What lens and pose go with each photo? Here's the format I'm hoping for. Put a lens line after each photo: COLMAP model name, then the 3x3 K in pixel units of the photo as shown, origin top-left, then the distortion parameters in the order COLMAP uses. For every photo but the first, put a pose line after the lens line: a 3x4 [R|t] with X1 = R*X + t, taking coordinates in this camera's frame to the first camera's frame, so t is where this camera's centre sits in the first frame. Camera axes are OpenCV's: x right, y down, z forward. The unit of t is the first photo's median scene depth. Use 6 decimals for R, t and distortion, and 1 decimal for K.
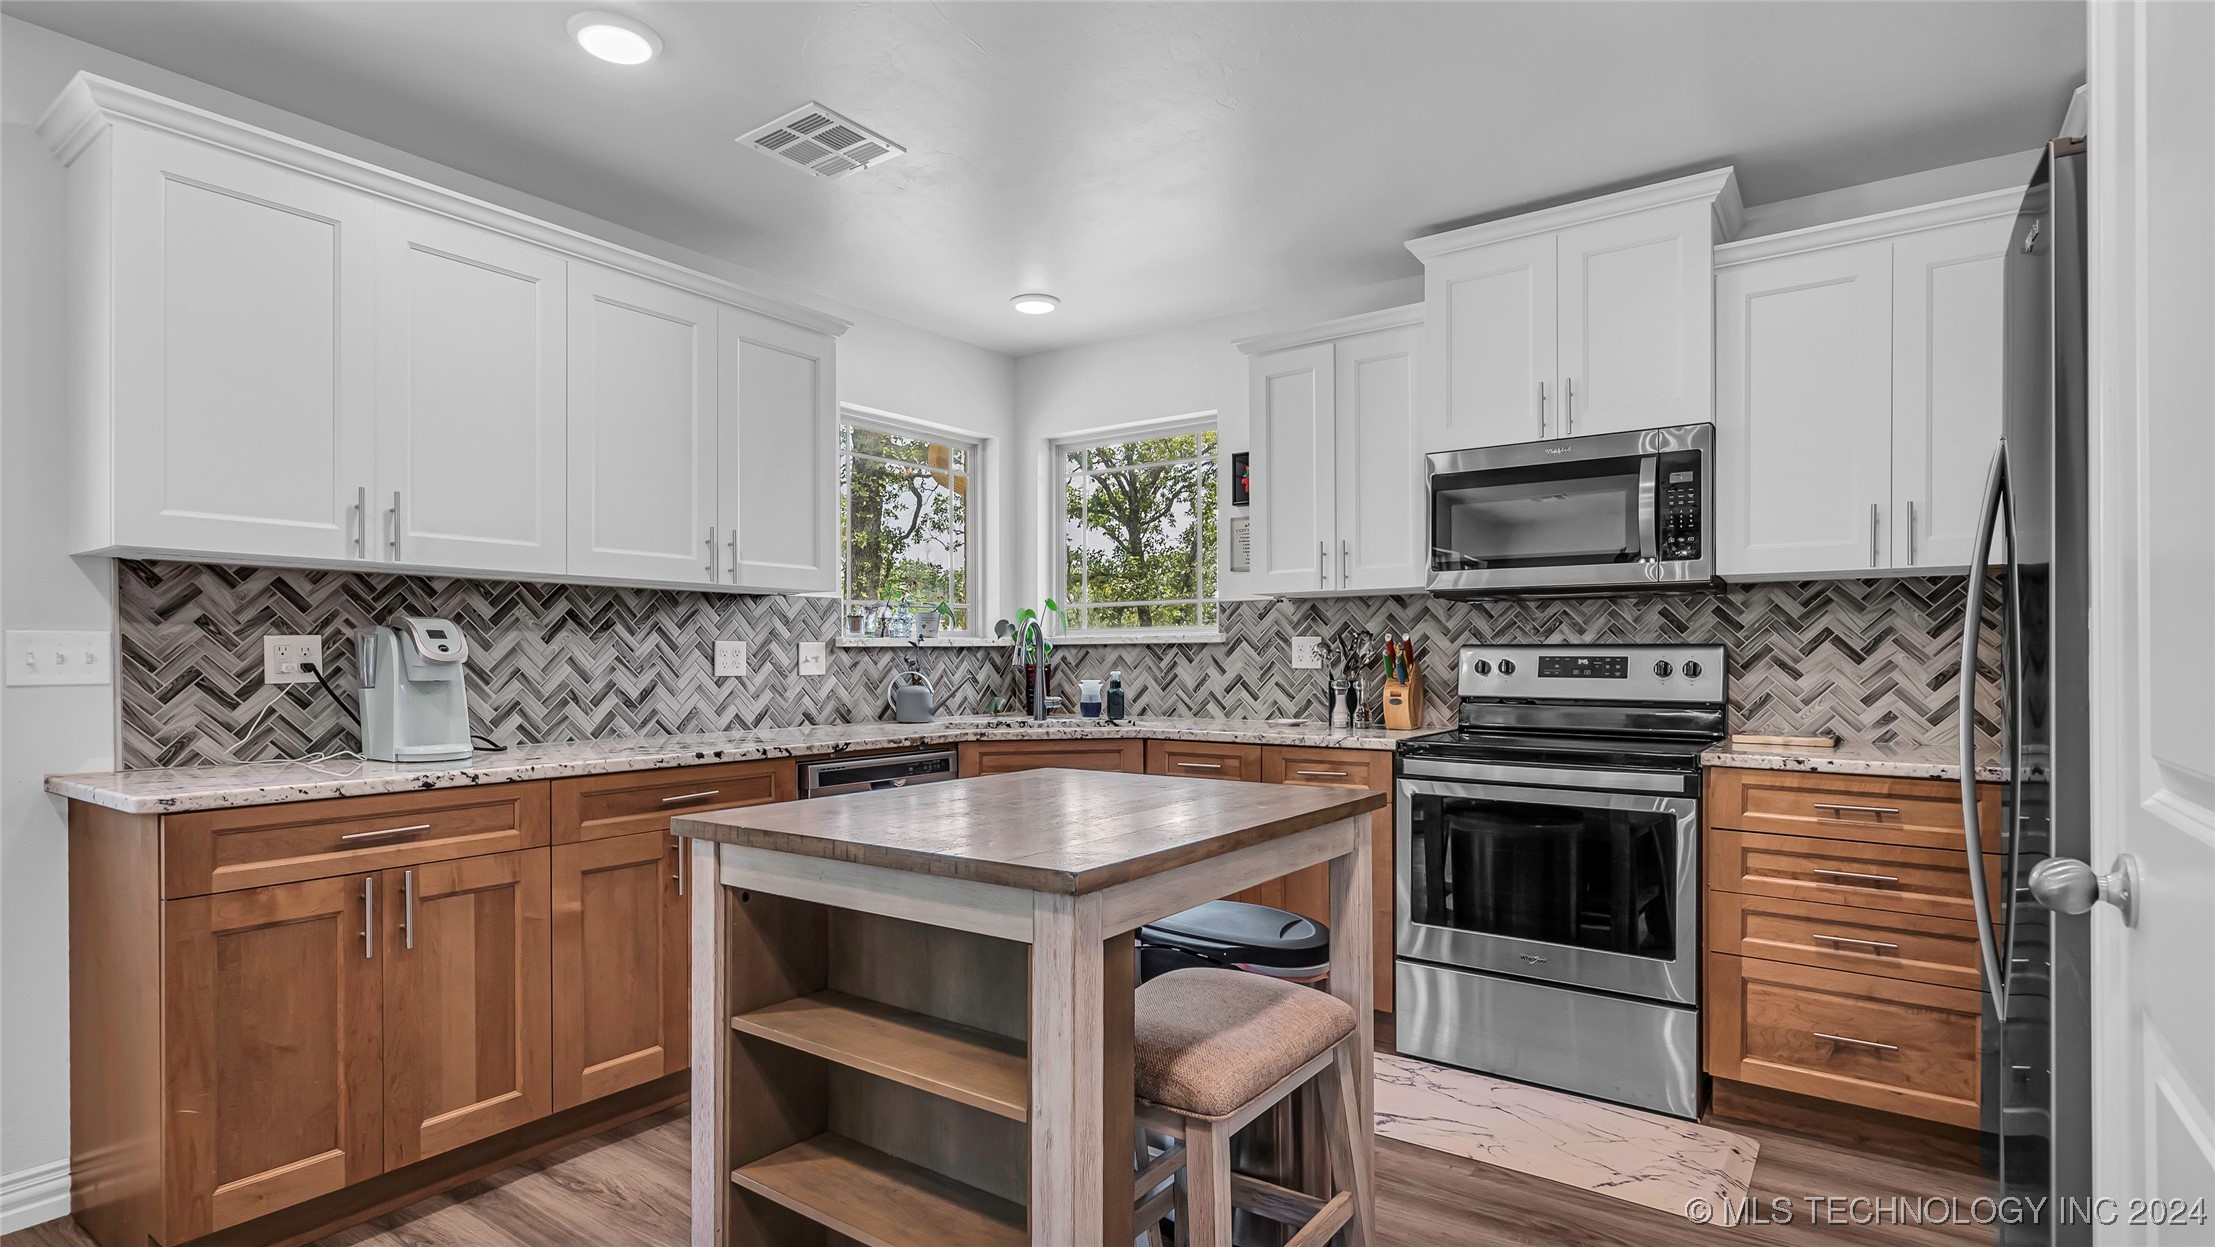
lens RADIAL K [[1081.6, 0, 1104.9], [0, 1081.6, 658.3], [0, 0, 1]] dist [0.002571, 0.000399]
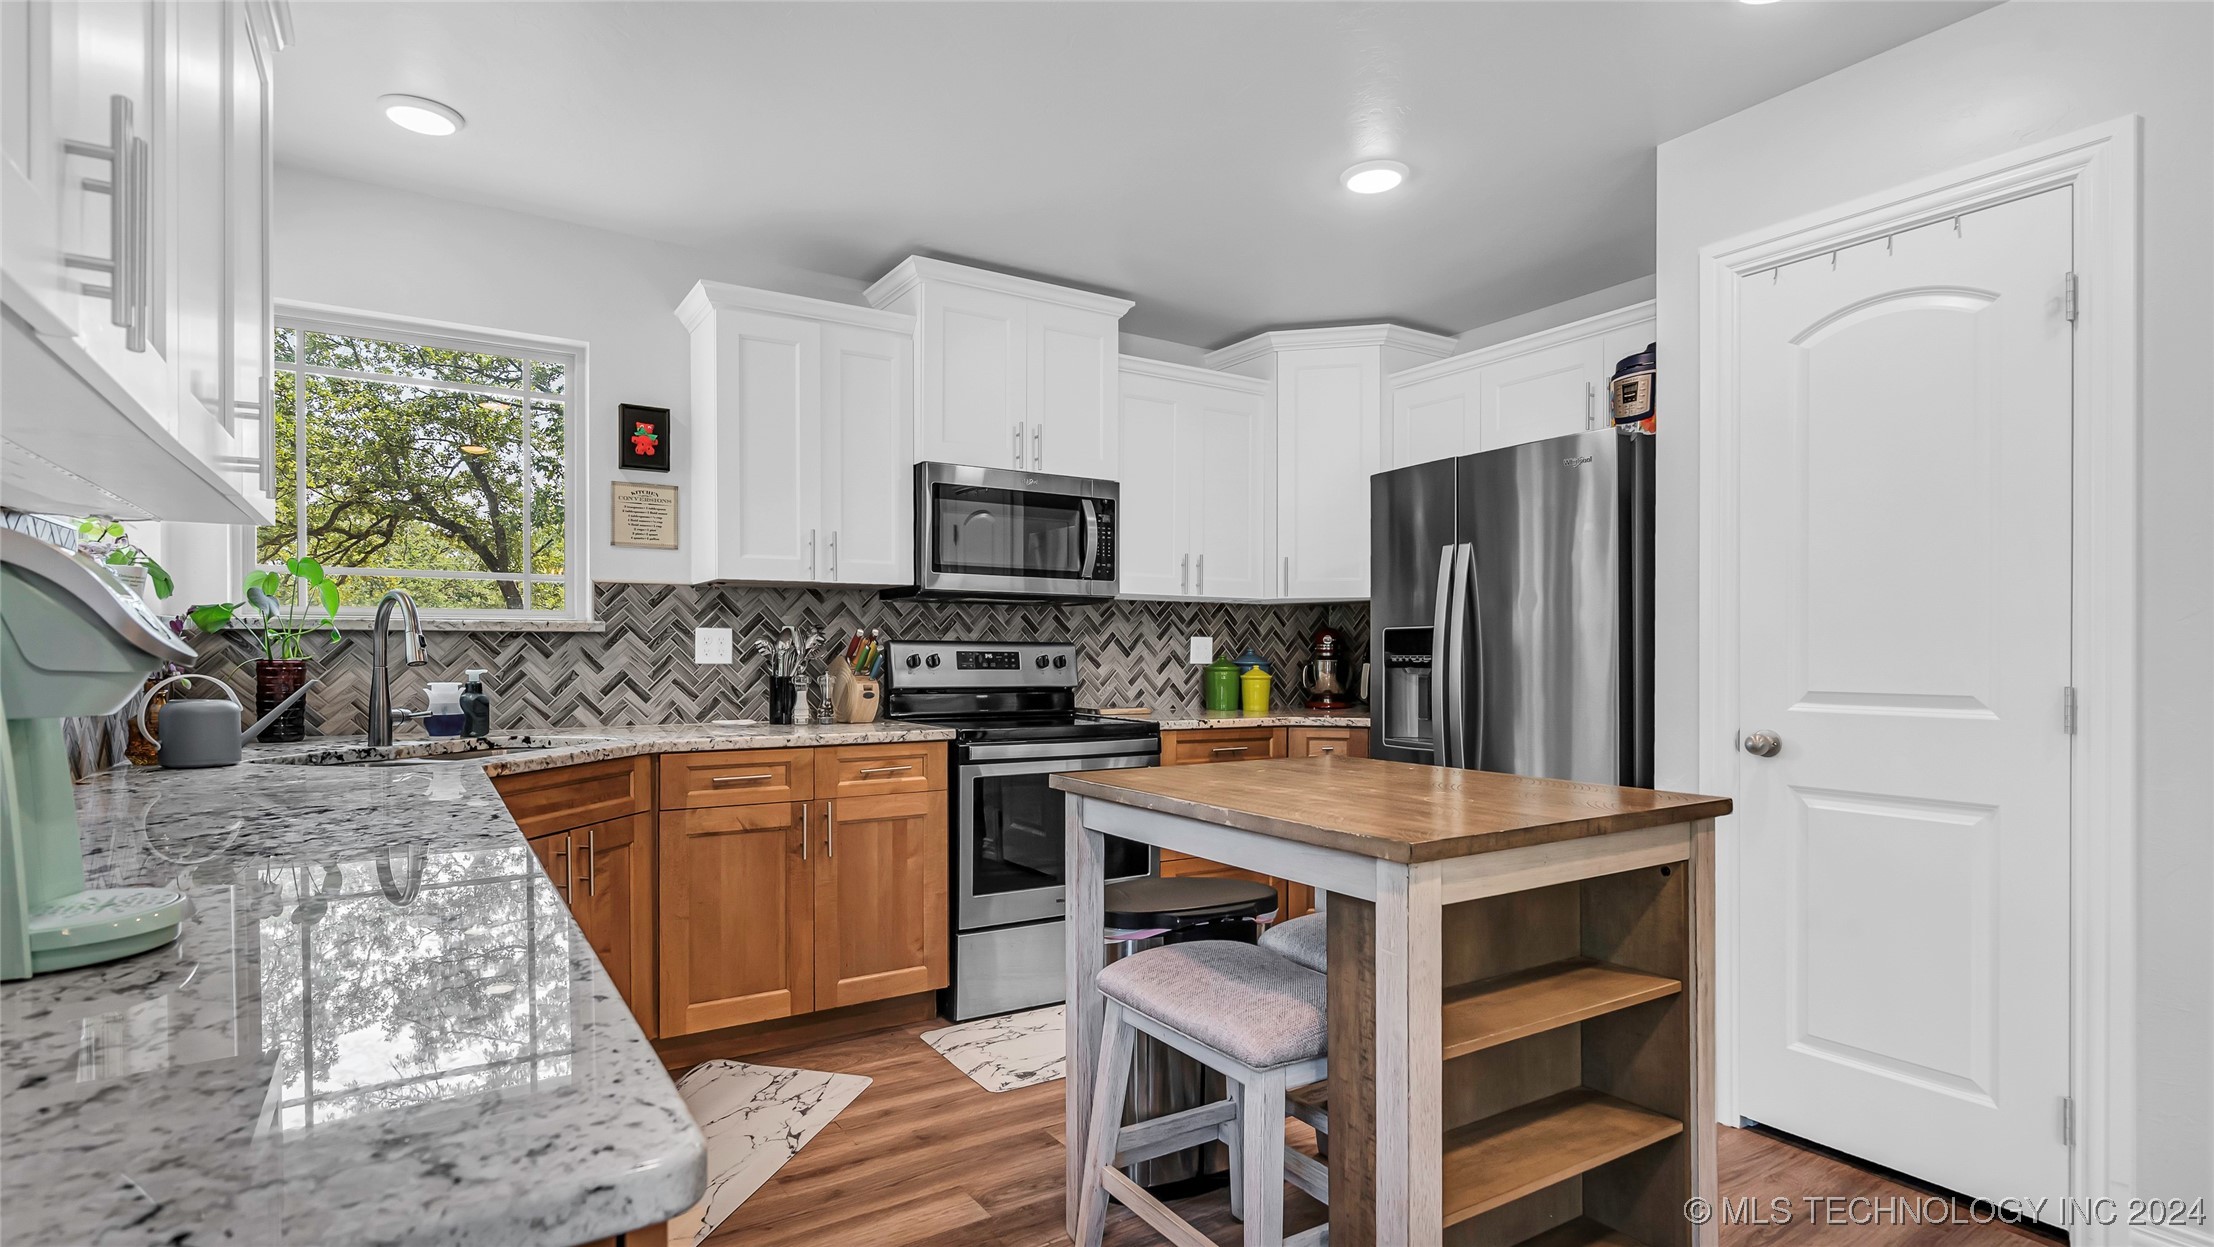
lens RADIAL K [[1075.6, 0, 1083.1], [0, 1075.6, 659.7], [0, 0, 1]] dist [0.000544, 0.000315]
pose [[0.385823, -0.004270, 0.922563, -0.662271], [-0.003121, 0.999978, 0.005934, -0.000112], [-0.922568, -0.005169, 0.385801, 0.476206]]
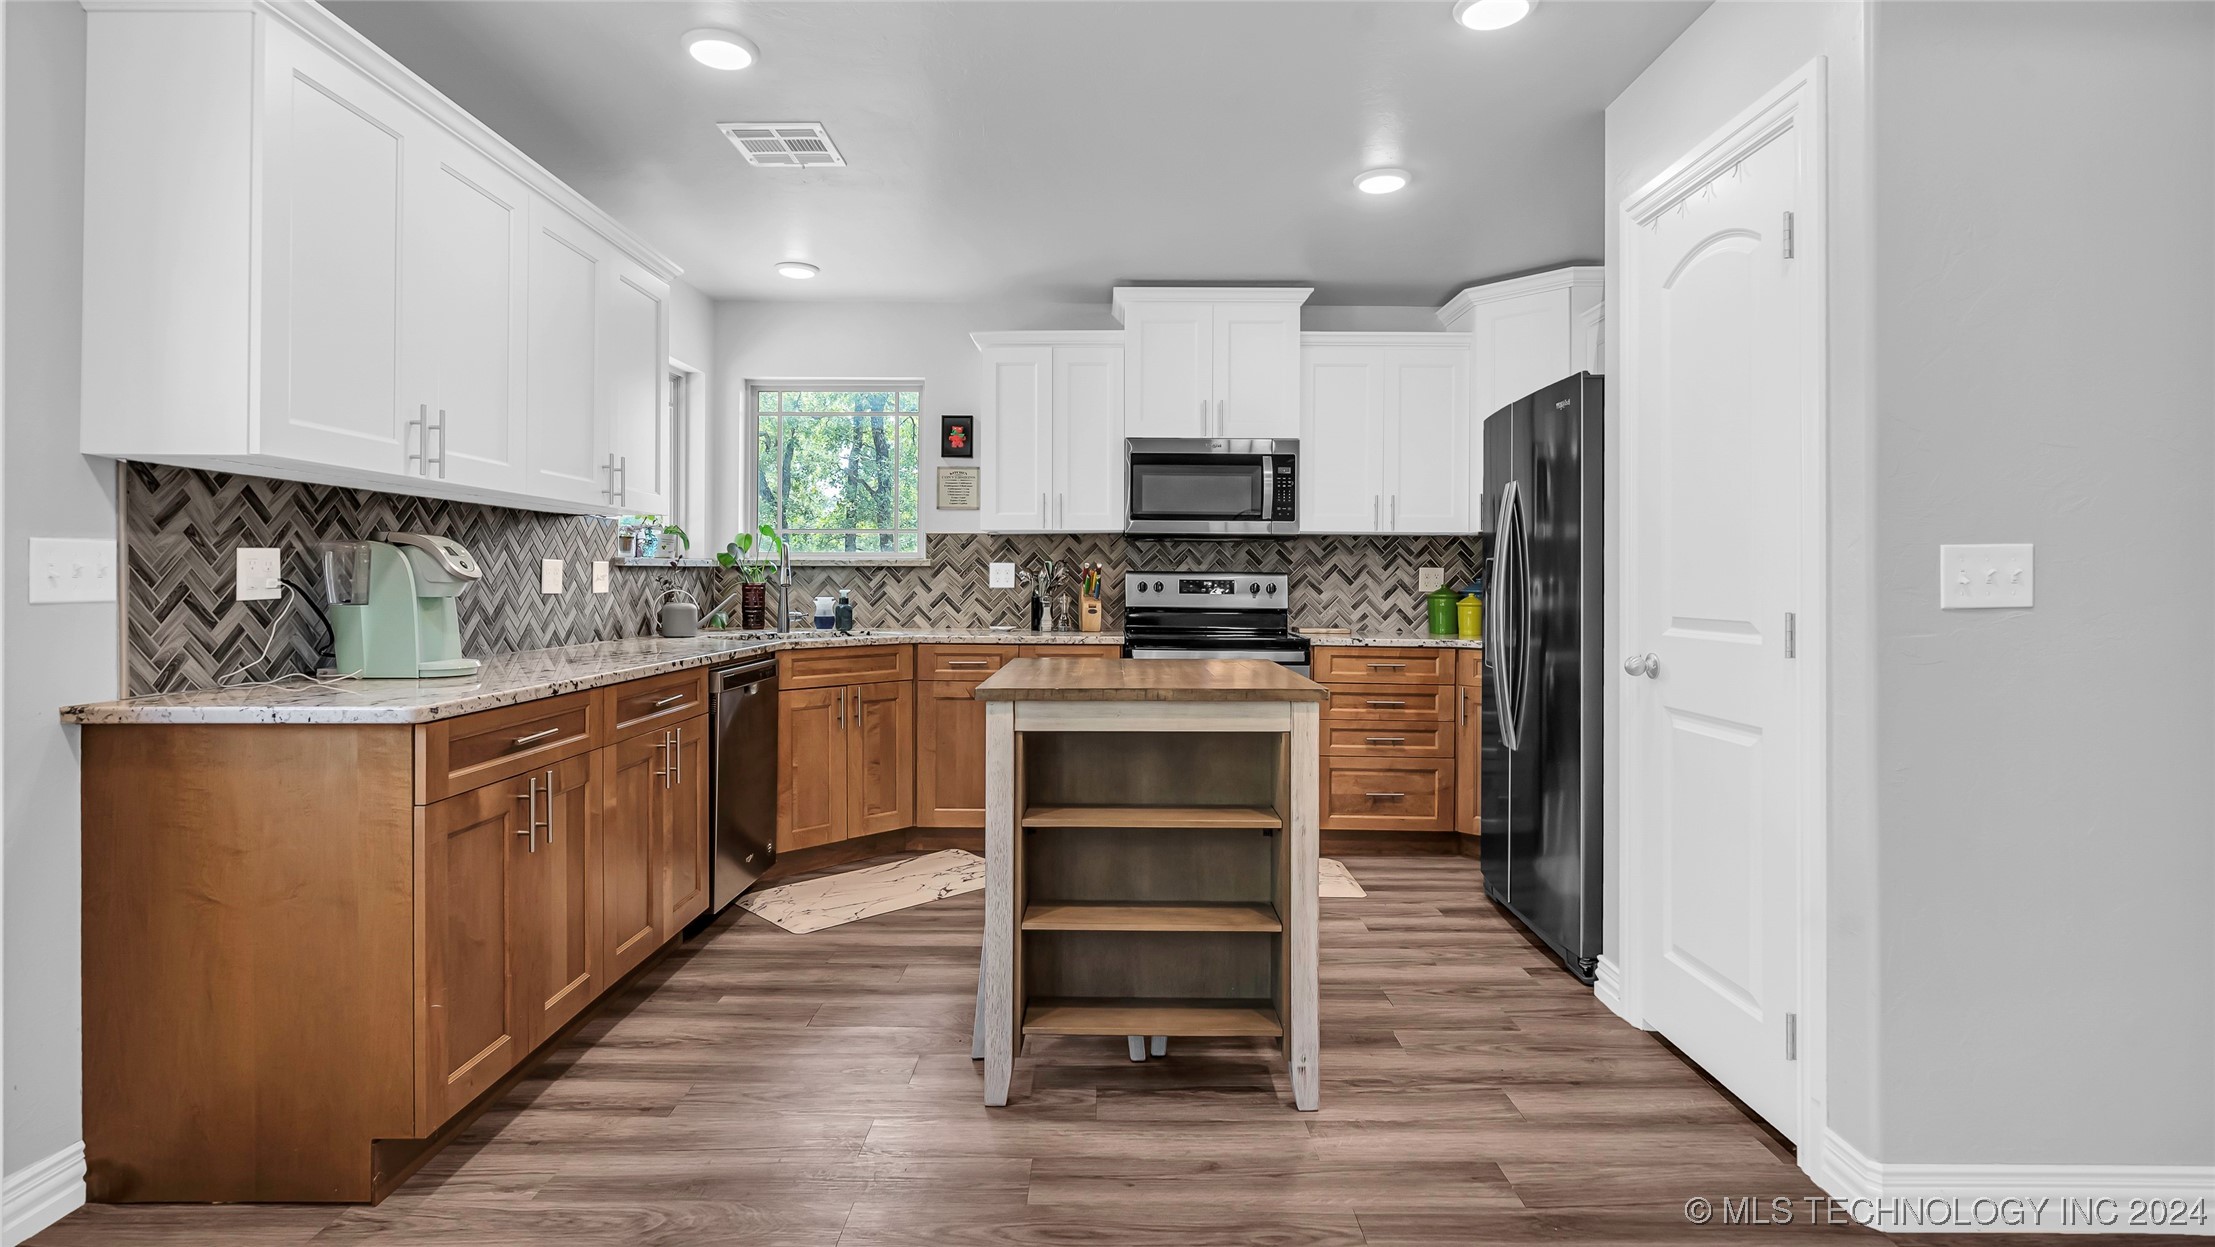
lens RADIAL K [[1043.1, 0, 1107.2], [0, 1043.1, 578.1], [0, 0, 1]] dist [0.000049, 0.000109]
pose [[0.817503, 0.007548, 0.575875, -0.550683], [-0.006664, 0.999971, -0.003646, 0.002255], [-0.575886, -0.000857, 0.817530, -0.121779]]
